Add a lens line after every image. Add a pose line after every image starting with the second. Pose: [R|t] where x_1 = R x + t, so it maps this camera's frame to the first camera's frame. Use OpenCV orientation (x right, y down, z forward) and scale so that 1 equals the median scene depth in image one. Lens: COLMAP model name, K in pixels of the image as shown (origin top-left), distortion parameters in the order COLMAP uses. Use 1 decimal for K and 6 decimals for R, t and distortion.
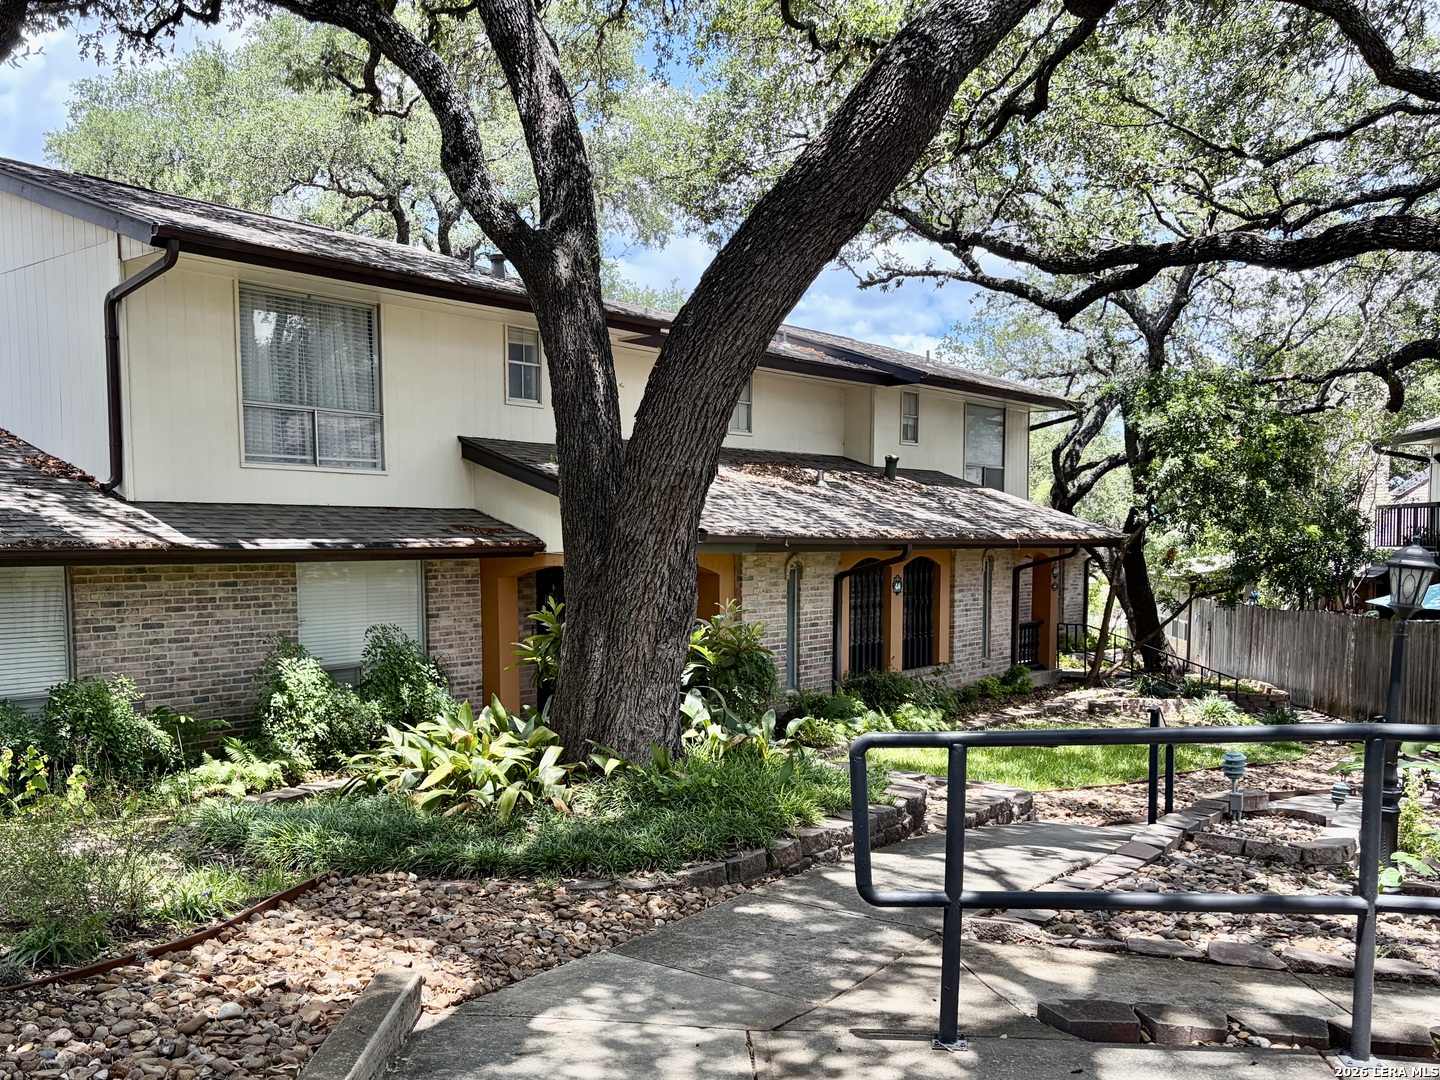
lens RADIAL K [[1074.8, 0, 718.0], [0, 1074.8, 649.1], [0, 0, 1]] dist [0.077602, -0.078673]
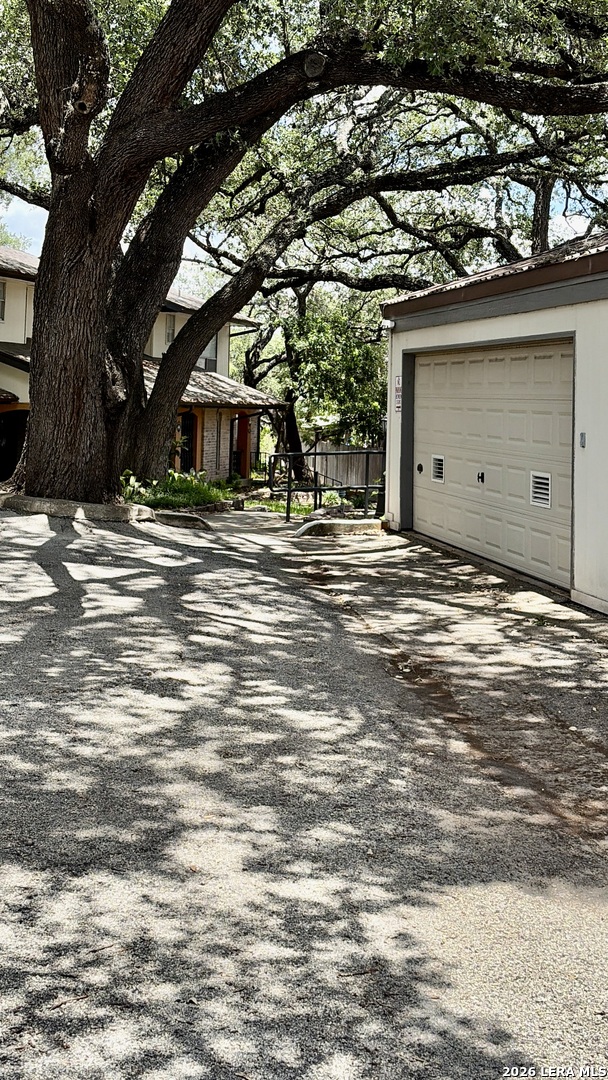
lens RADIAL K [[997.6, 0, 304.0], [0, 997.6, 540.0], [0, 0, 1]] dist [0.221301, -0.491411]
pose [[0.917348, -0.023382, 0.397399, -0.285134], [0.006077, 0.998980, 0.044751, 0.052349], [-0.398040, -0.038638, 0.916554, -0.590327]]
